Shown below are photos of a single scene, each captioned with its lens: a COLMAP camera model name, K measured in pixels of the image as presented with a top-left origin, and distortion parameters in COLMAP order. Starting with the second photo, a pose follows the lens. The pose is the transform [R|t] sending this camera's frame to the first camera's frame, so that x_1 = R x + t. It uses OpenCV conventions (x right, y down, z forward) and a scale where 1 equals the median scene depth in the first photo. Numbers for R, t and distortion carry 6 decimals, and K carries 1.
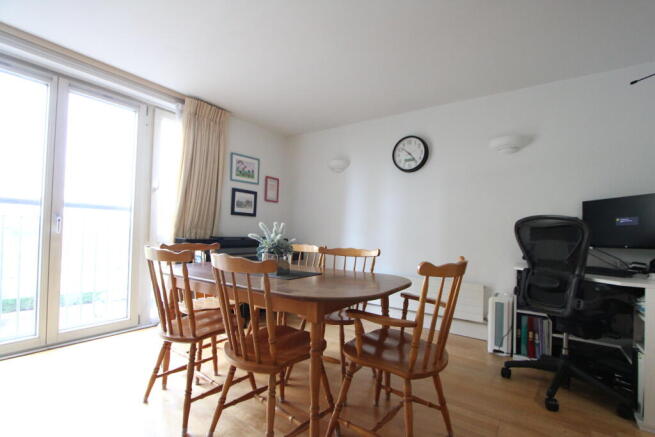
lens RADIAL K [[305.0, 0, 326.6], [0, 305.0, 219.4], [0, 0, 1]] dist [-0.015160, 0.001362]
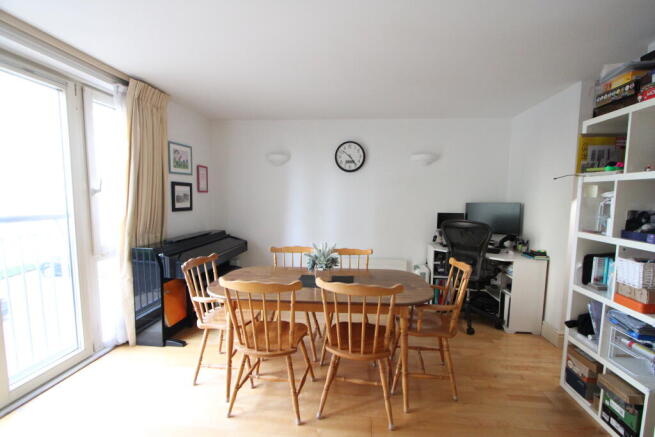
lens RADIAL K [[305.0, 0, 333.2], [0, 305.0, 221.8], [0, 0, 1]] dist [-0.015160, 0.001362]
pose [[0.870187, -0.059445, 0.489123, -0.379952], [-0.004948, 0.991591, 0.129315, -0.116540], [-0.492697, -0.114948, 0.862576, -0.022849]]
